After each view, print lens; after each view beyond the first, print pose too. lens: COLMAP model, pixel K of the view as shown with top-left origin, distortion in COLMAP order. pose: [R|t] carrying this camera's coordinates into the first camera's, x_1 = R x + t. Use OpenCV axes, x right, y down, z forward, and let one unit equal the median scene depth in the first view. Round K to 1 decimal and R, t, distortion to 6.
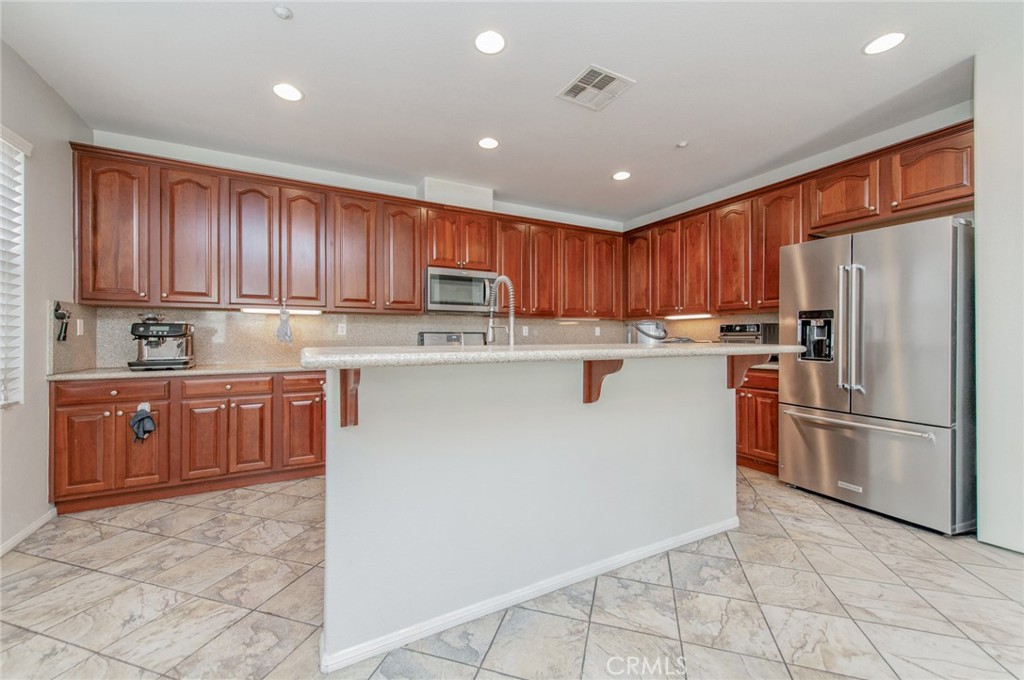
lens RADIAL K [[402.9, 0, 512.7], [0, 402.9, 335.2], [0, 0, 1]] dist [0.008231, -0.000775]
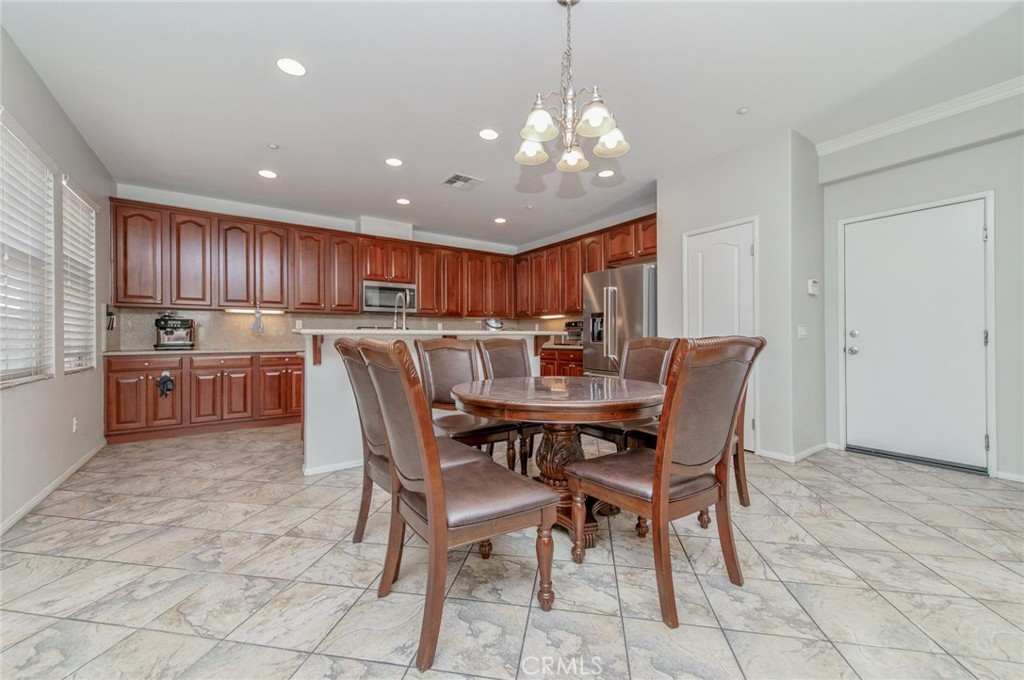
lens RADIAL K [[402.9, 0, 513.8], [0, 402.9, 338.0], [0, 0, 1]] dist [0.008231, -0.000775]
pose [[0.992120, -0.002836, 0.125258, 0.171278], [0.002566, 0.999994, 0.002321, 0.037480], [-0.125264, -0.001982, 0.992121, -0.590931]]
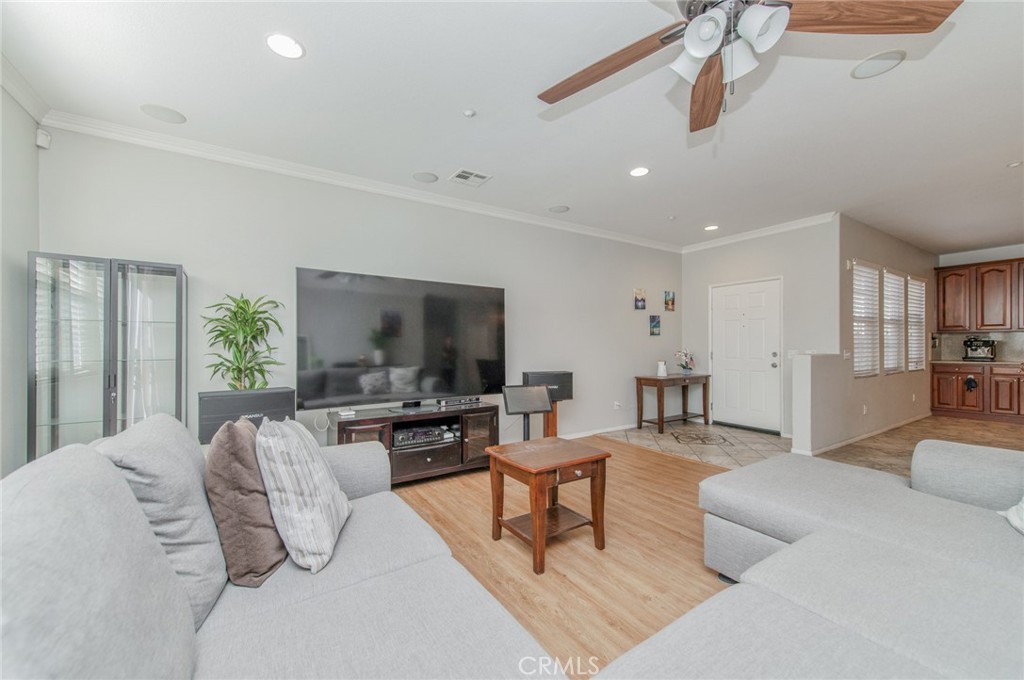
lens RADIAL K [[402.9, 0, 511.8], [0, 402.9, 346.5], [0, 0, 1]] dist [0.008231, -0.000775]
pose [[0.083872, 0.001172, -0.996476, 1.050869], [0.008616, 0.999961, 0.001901, -0.020050], [0.996439, -0.008745, 0.083858, -1.601965]]
